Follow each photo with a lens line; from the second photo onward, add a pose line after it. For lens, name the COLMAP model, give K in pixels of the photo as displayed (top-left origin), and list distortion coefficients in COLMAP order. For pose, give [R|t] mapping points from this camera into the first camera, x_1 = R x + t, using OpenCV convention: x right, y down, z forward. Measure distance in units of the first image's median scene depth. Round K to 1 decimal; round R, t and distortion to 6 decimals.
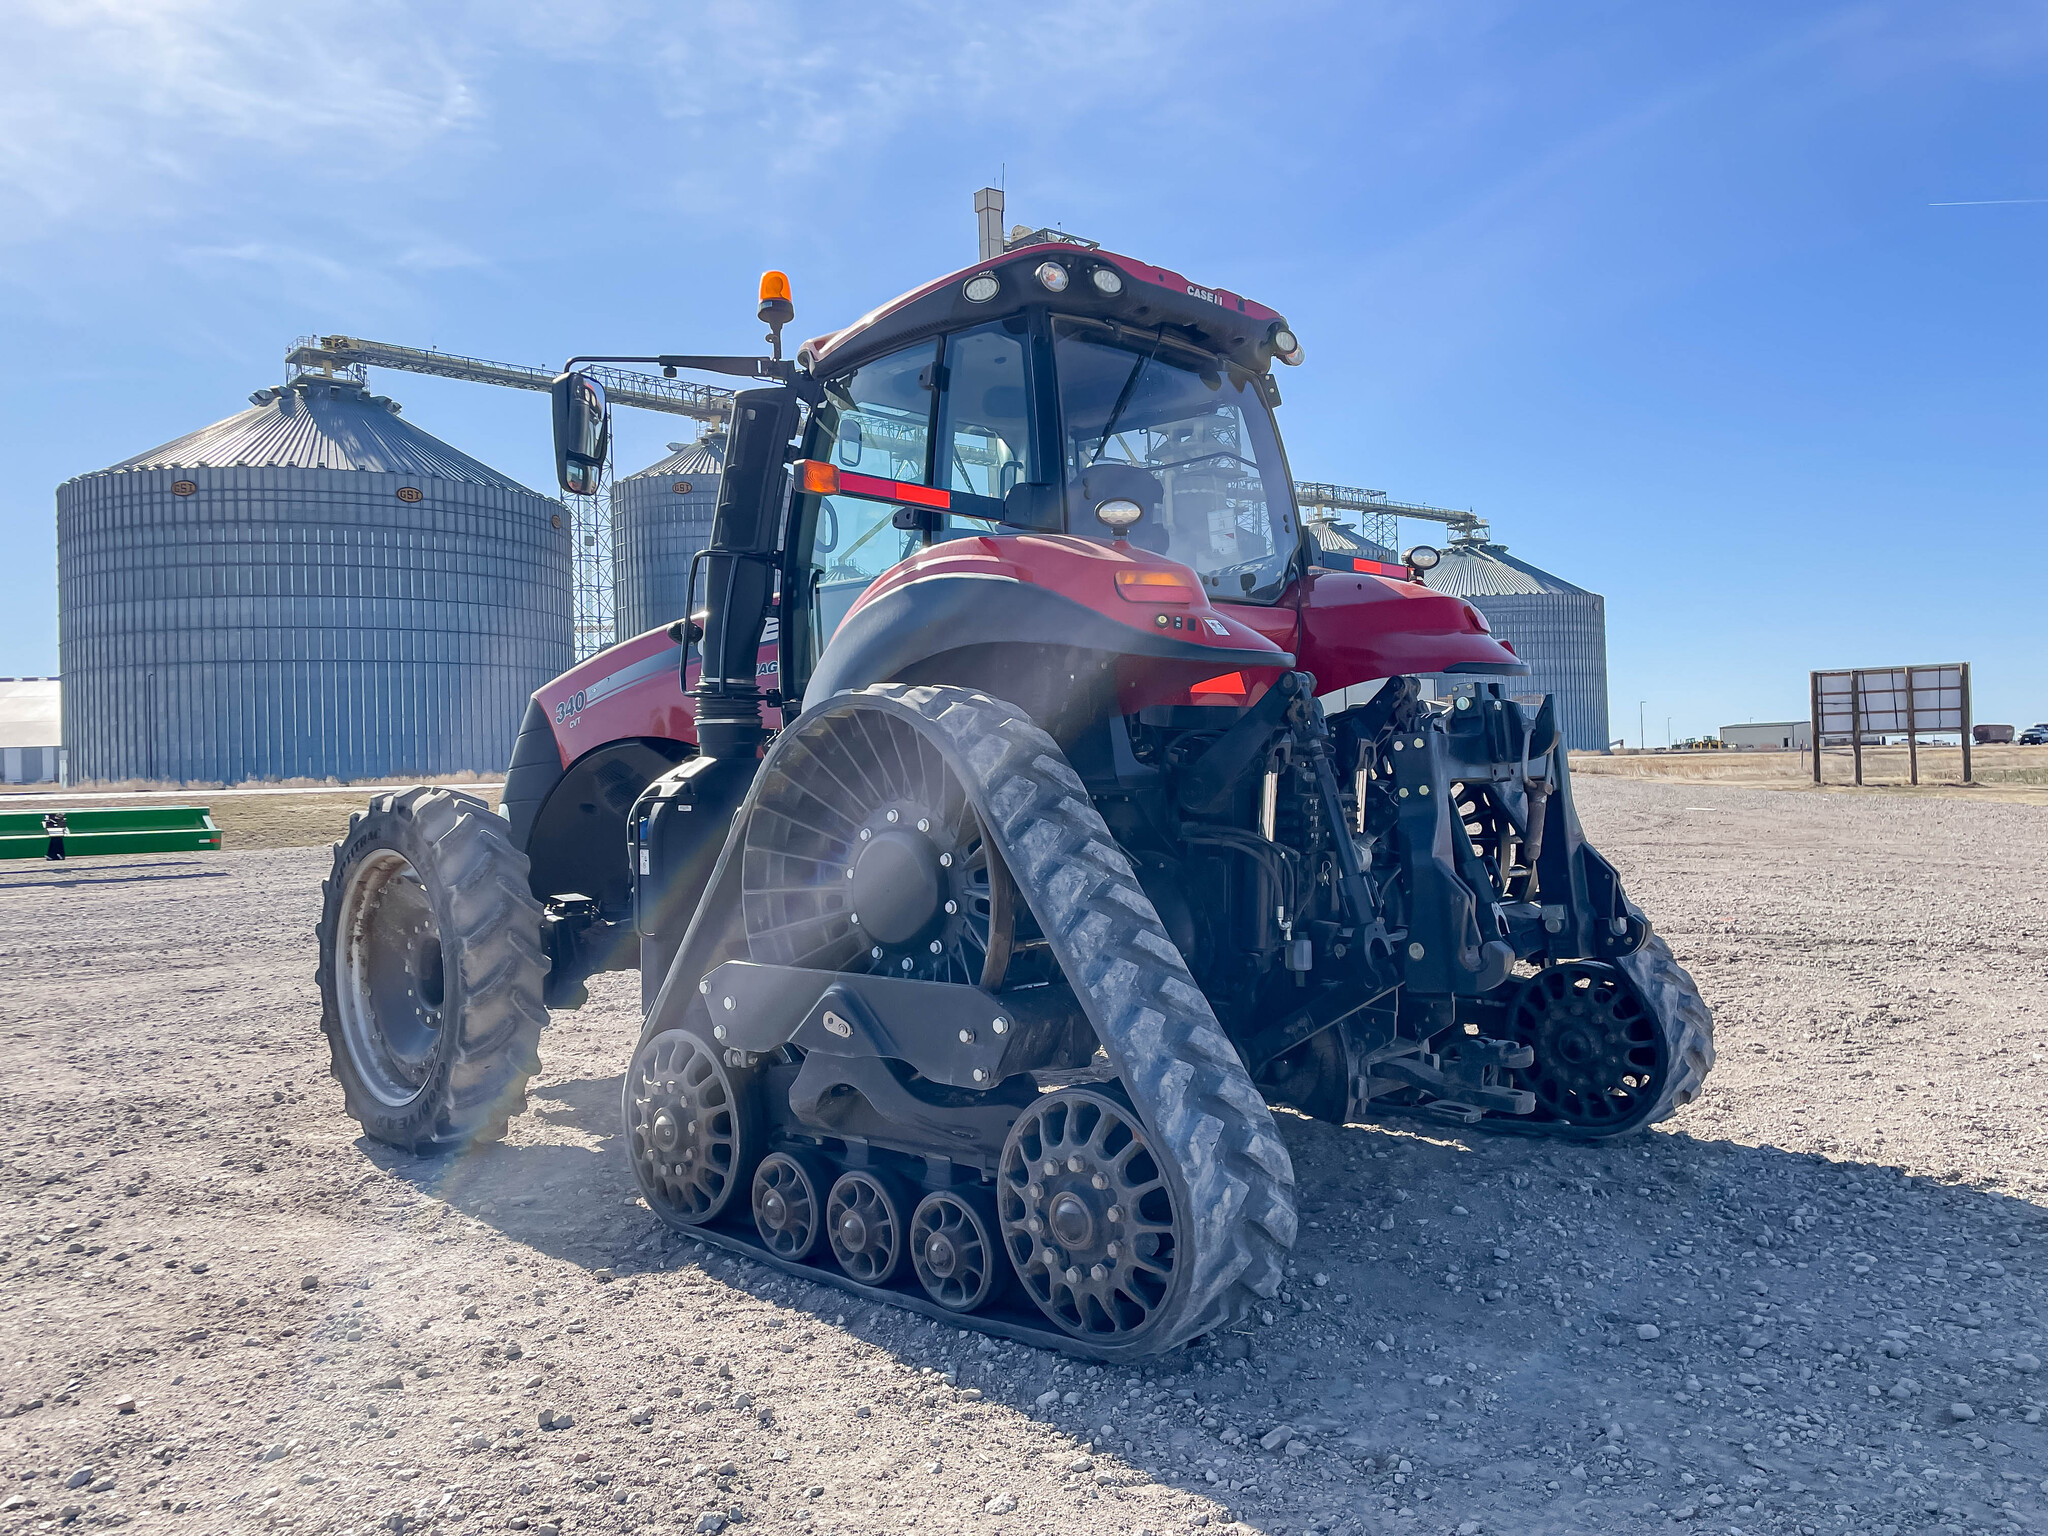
lens RADIAL K [[1530.8, 0, 1027.8], [0, 1530.8, 735.0], [0, 0, 1]] dist [0.102581, -0.130922]
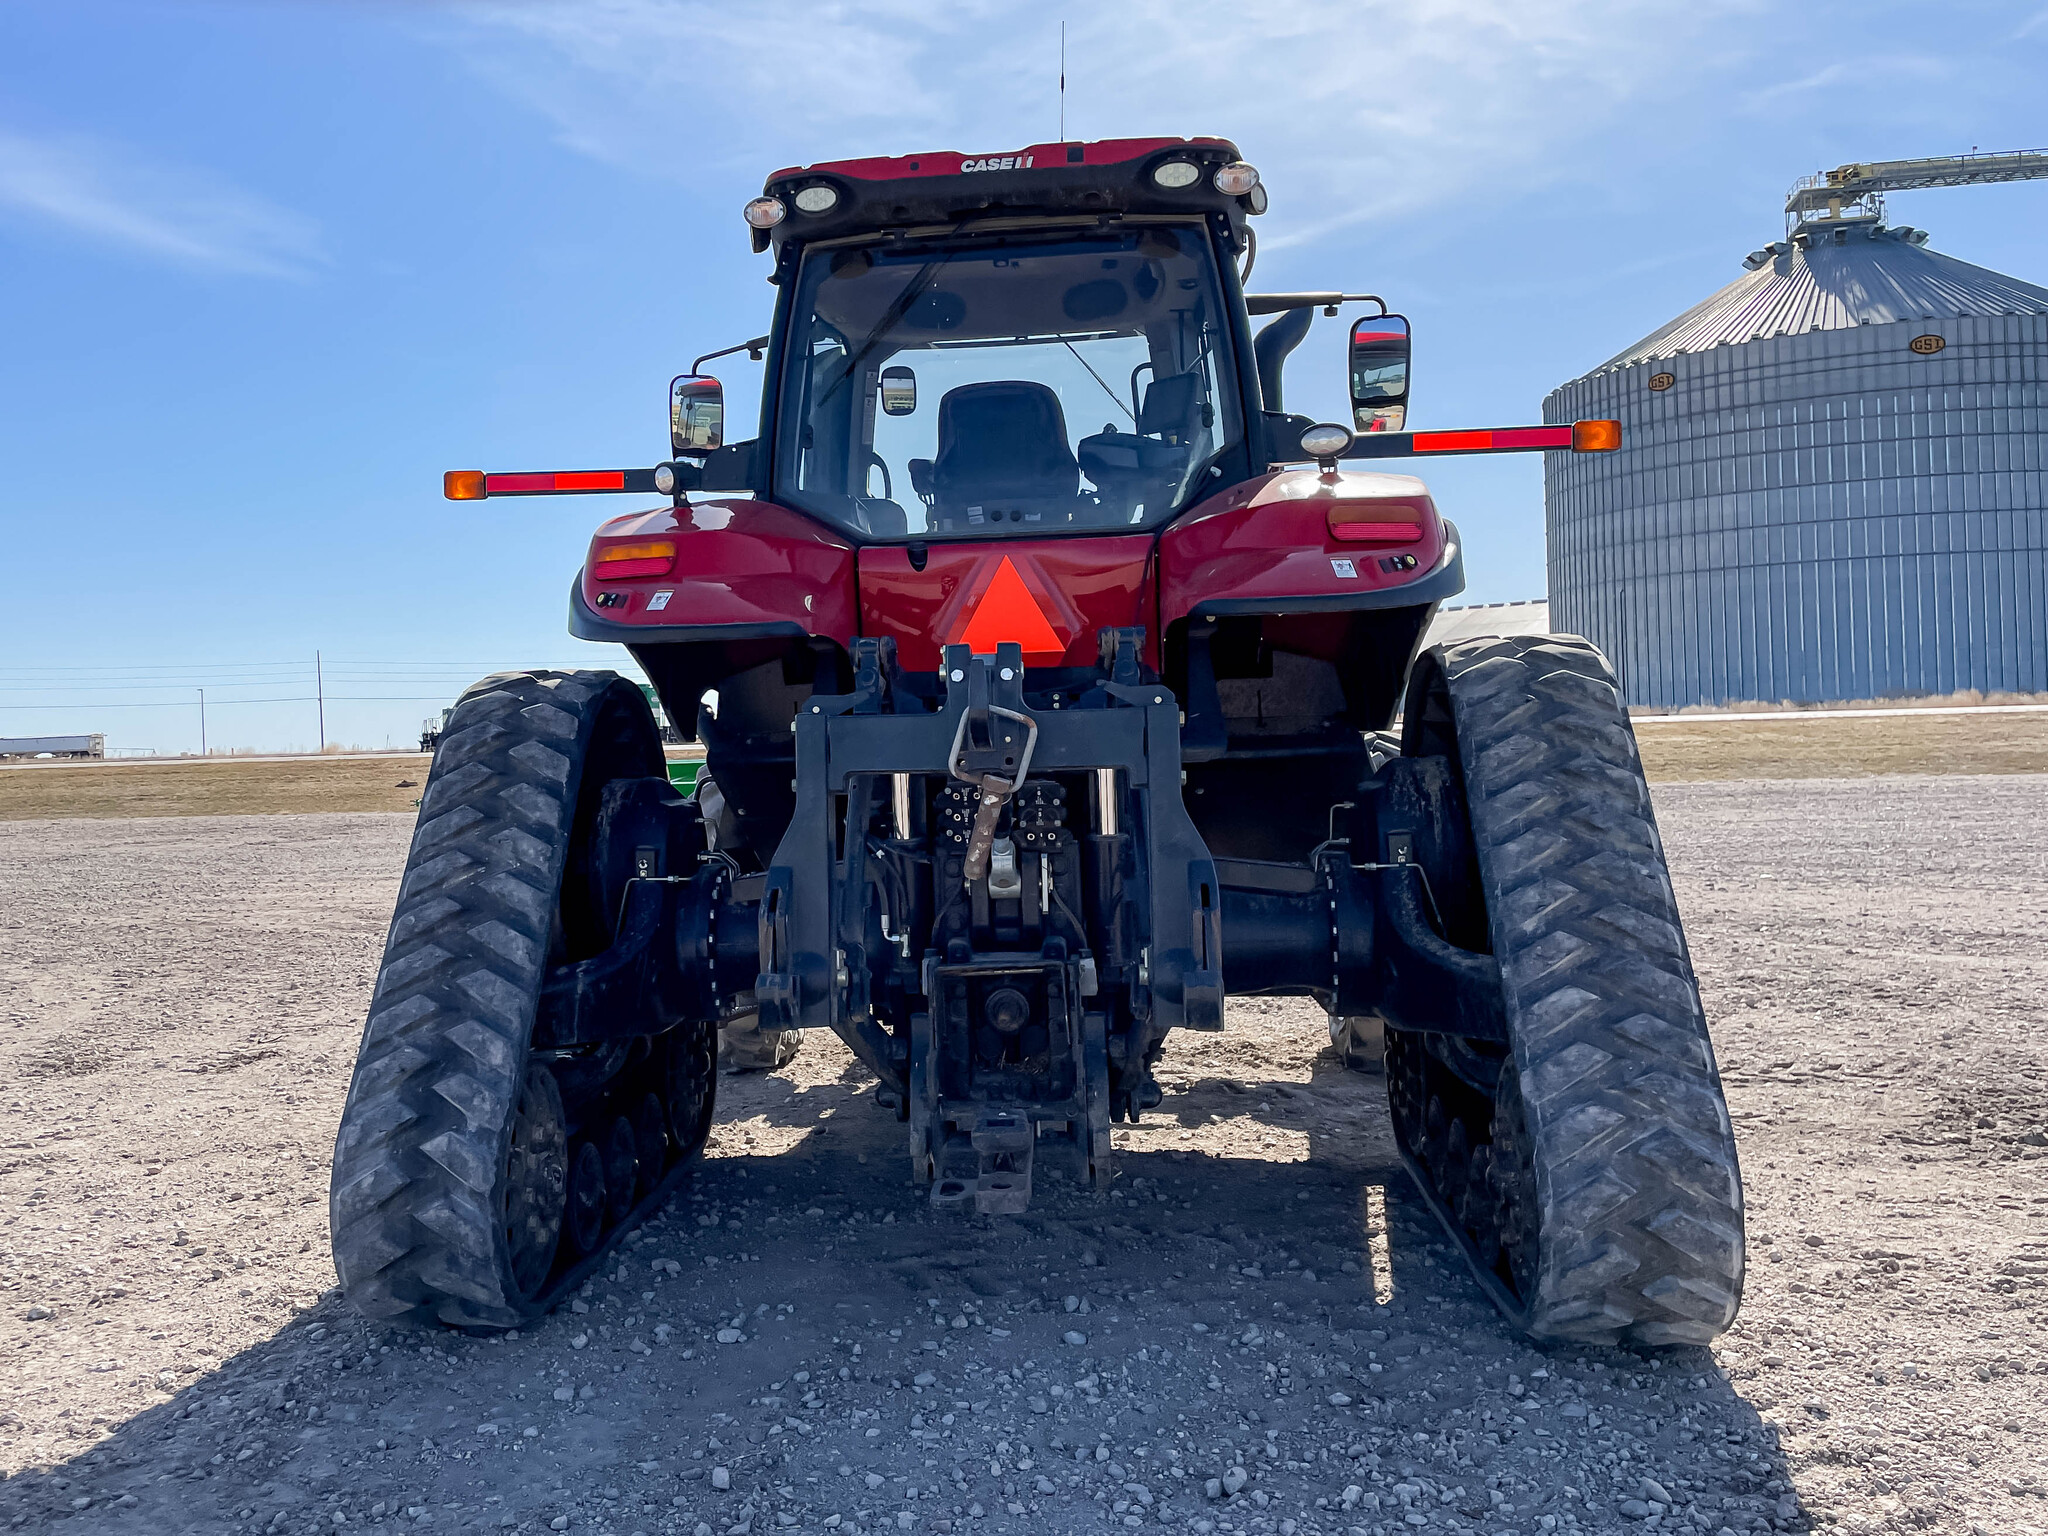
lens RADIAL K [[1857.1, 0, 1024.0], [0, 1857.1, 768.0], [0, 0, 1]] dist [0.001422, -0.006040]
pose [[0.579707, 0.022786, -0.814506, 0.121426], [0.034118, 0.998053, 0.052203, -0.002774], [0.814110, -0.058052, 0.577801, 0.057588]]
